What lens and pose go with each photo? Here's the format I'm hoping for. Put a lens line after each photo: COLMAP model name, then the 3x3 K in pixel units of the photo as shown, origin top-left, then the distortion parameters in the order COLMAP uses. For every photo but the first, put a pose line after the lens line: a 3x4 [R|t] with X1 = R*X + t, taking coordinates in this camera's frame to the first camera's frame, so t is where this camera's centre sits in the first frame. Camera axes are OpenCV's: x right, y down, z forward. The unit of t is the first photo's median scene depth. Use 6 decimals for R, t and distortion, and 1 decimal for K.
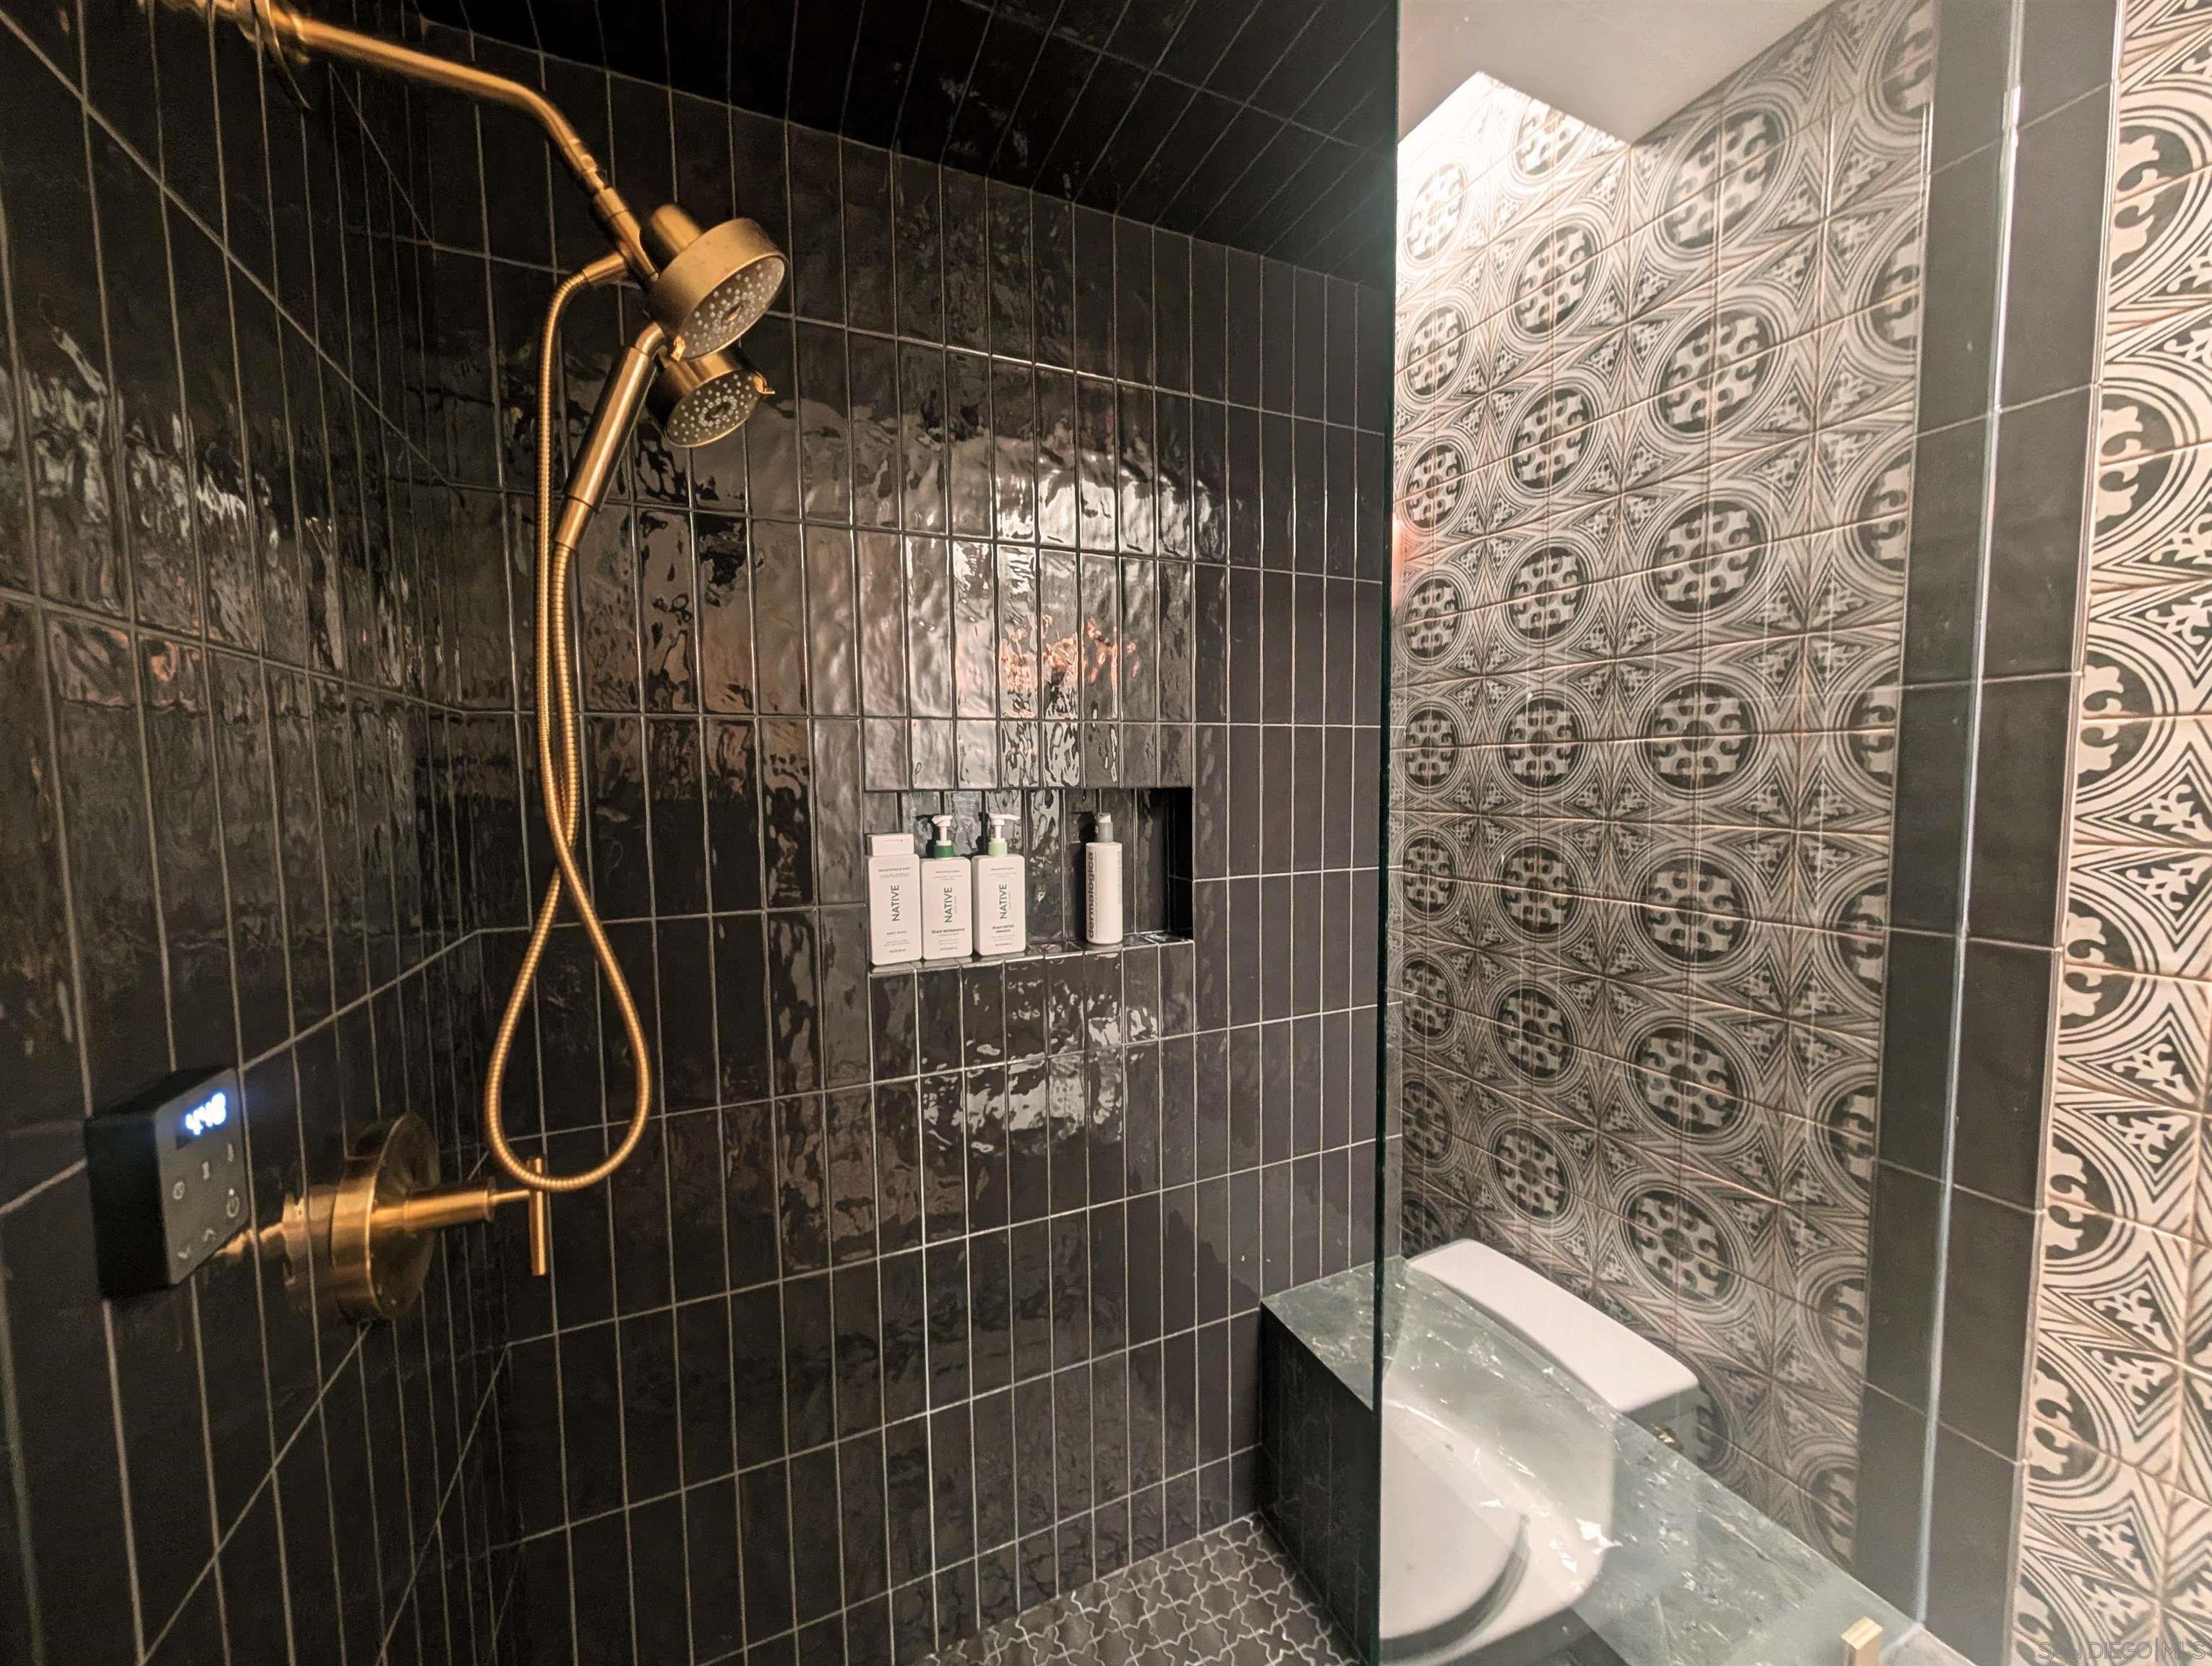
lens RADIAL K [[834.4, 0, 1106.0], [0, 834.4, 833.0], [0, 0, 1]] dist [-0.002575, 0.000171]
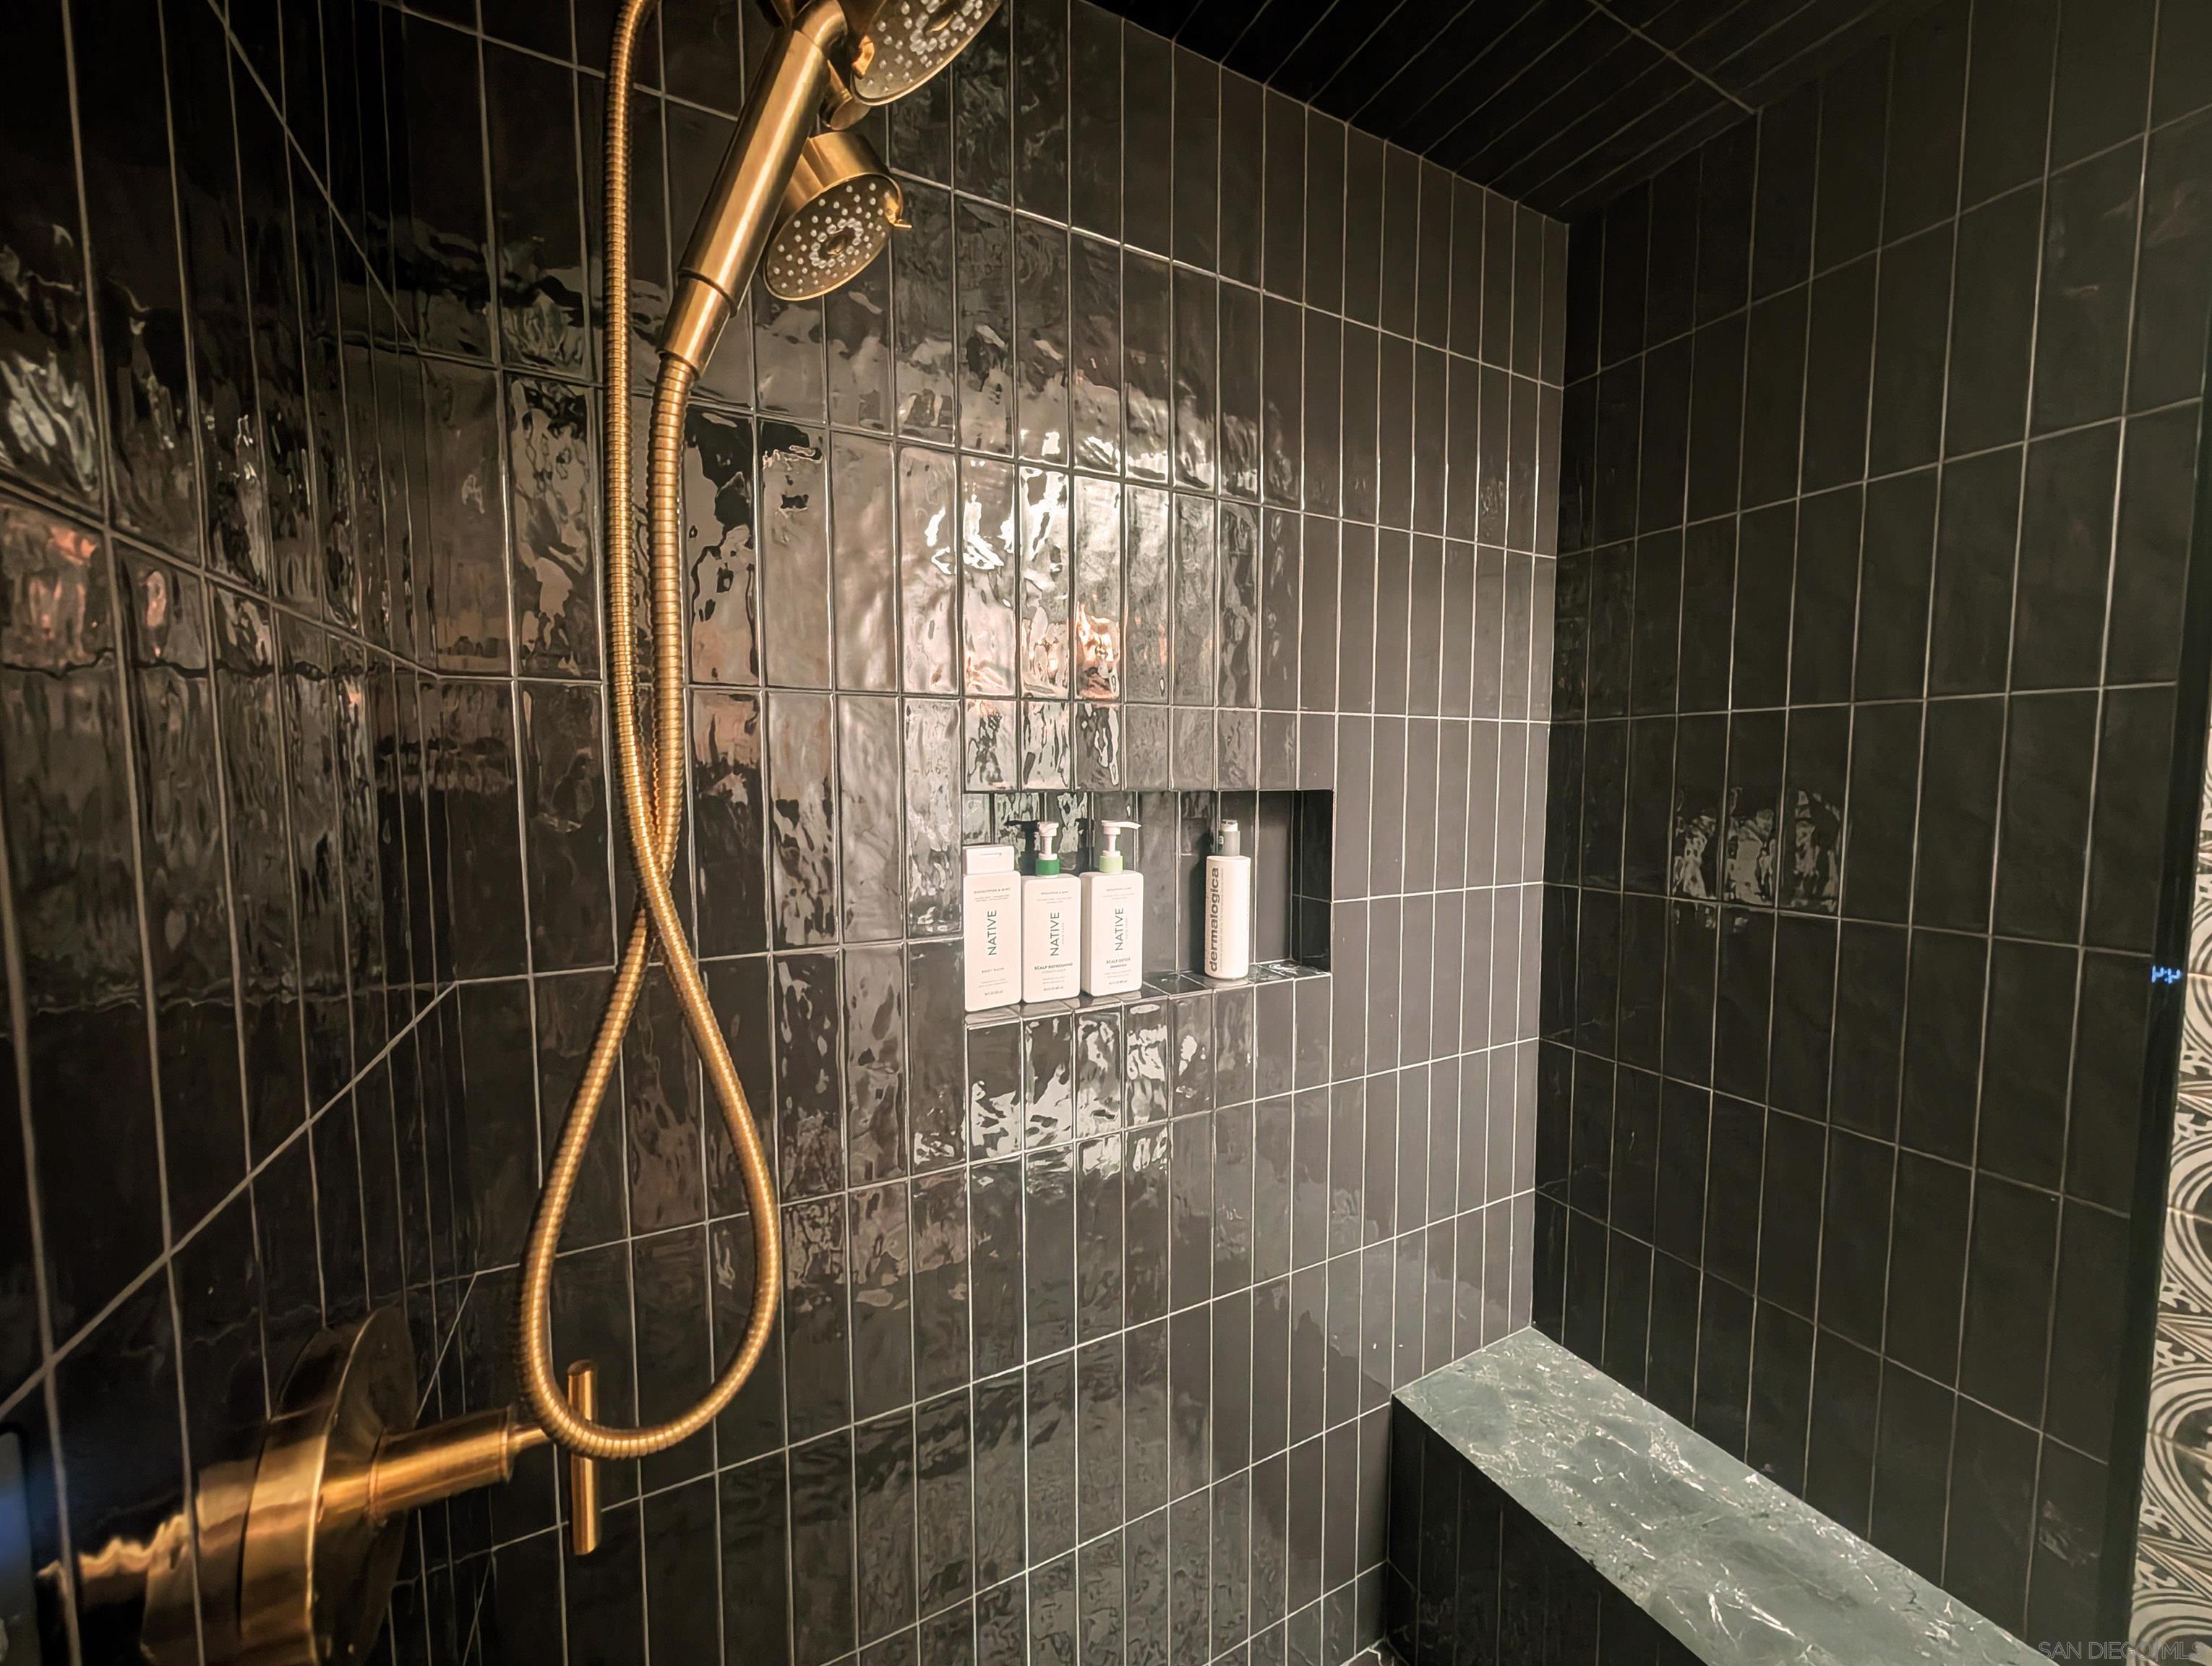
lens RADIAL K [[834.4, 0, 1106.0], [0, 834.4, 833.0], [0, 0, 1]] dist [-0.002575, 0.000171]
pose [[0.998361, 0.005182, 0.056988, -0.241583], [-0.005145, 0.999986, -0.000805, -0.014239], [-0.056991, 0.000510, 0.998375, 0.255998]]
